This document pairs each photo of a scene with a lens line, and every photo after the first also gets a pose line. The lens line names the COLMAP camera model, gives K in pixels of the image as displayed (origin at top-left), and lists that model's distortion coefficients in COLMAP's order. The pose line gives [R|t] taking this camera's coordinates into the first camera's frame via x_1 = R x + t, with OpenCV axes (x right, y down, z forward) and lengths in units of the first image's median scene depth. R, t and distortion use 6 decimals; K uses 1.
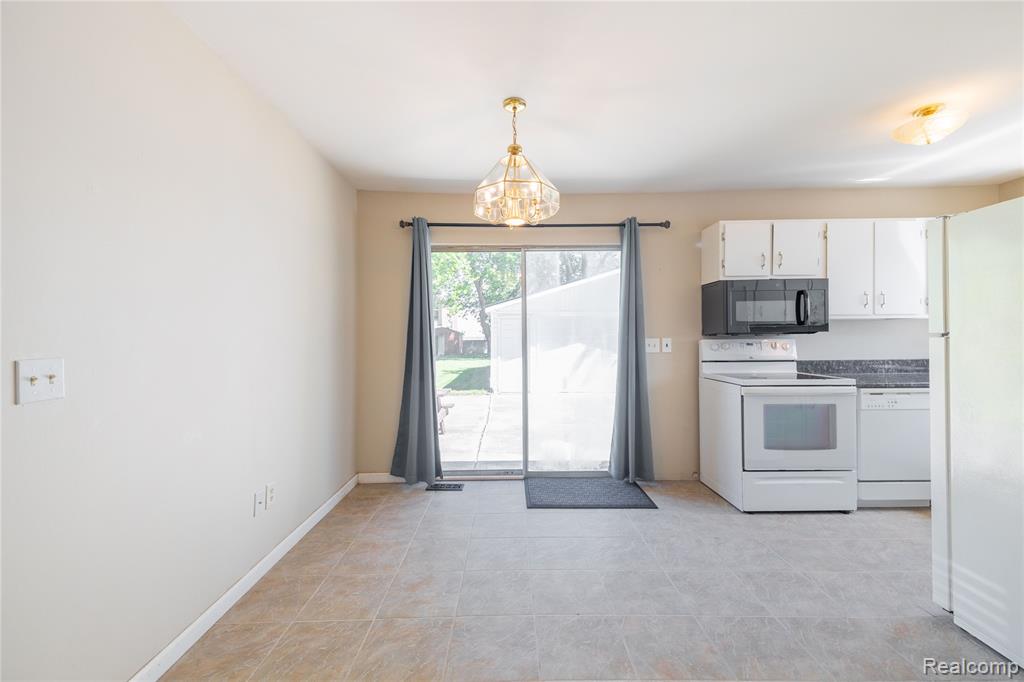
lens RADIAL K [[415.1, 0, 512.3], [0, 415.1, 338.3], [0, 0, 1]] dist [0.058402, -0.022050]
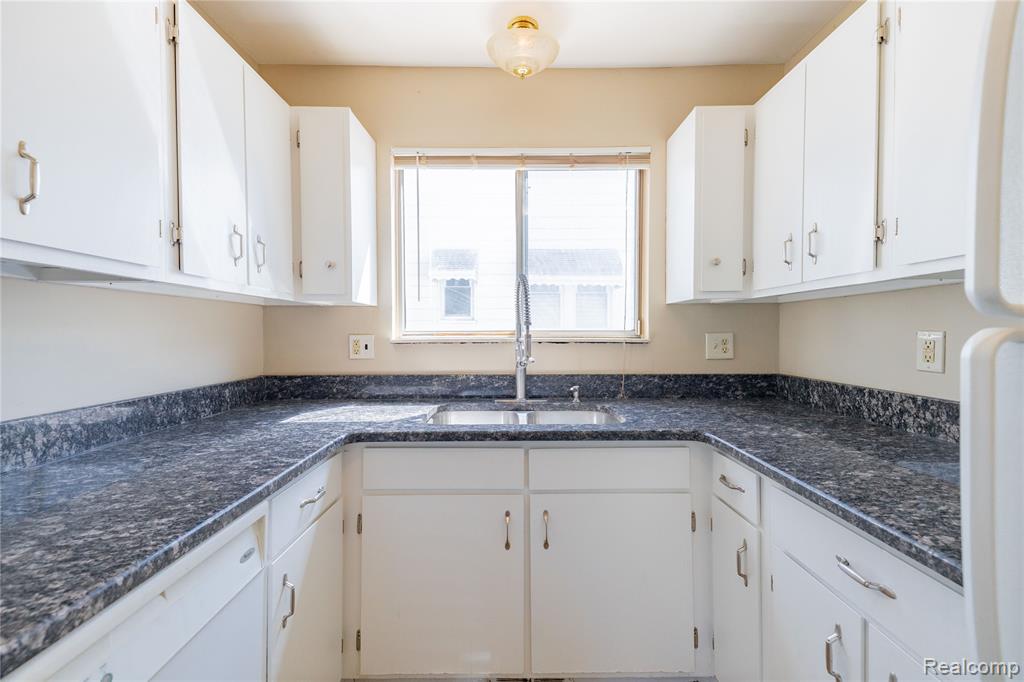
lens RADIAL K [[419.9, 0, 513.2], [0, 419.9, 337.9], [0, 0, 1]] dist [0.059519, -0.022352]
pose [[0.009834, -0.002225, 0.999949, 0.623573], [0.004078, 0.999989, 0.002185, -0.003746], [-0.999943, 0.004056, 0.009843, 0.727303]]
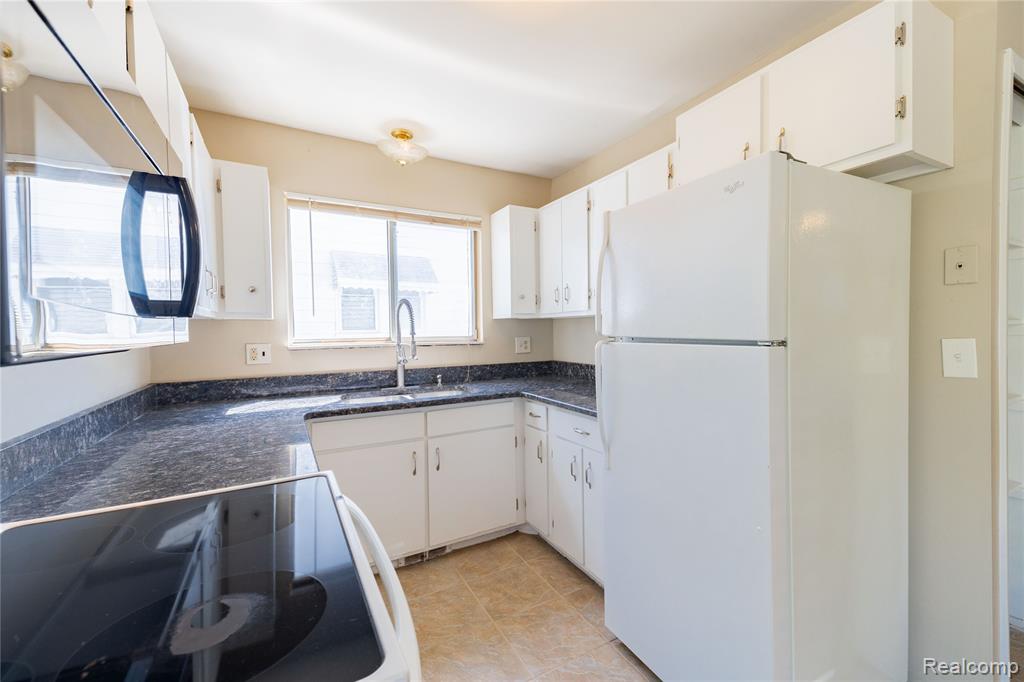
lens RADIAL K [[431.5, 0, 533.9], [0, 431.5, 338.0], [0, 0, 1]] dist [0.061696, -0.025092]
pose [[-0.484877, -0.000491, 0.874582, 0.339615], [0.019727, 0.999739, 0.011498, -0.017306], [-0.874360, 0.022828, -0.484741, 0.905230]]
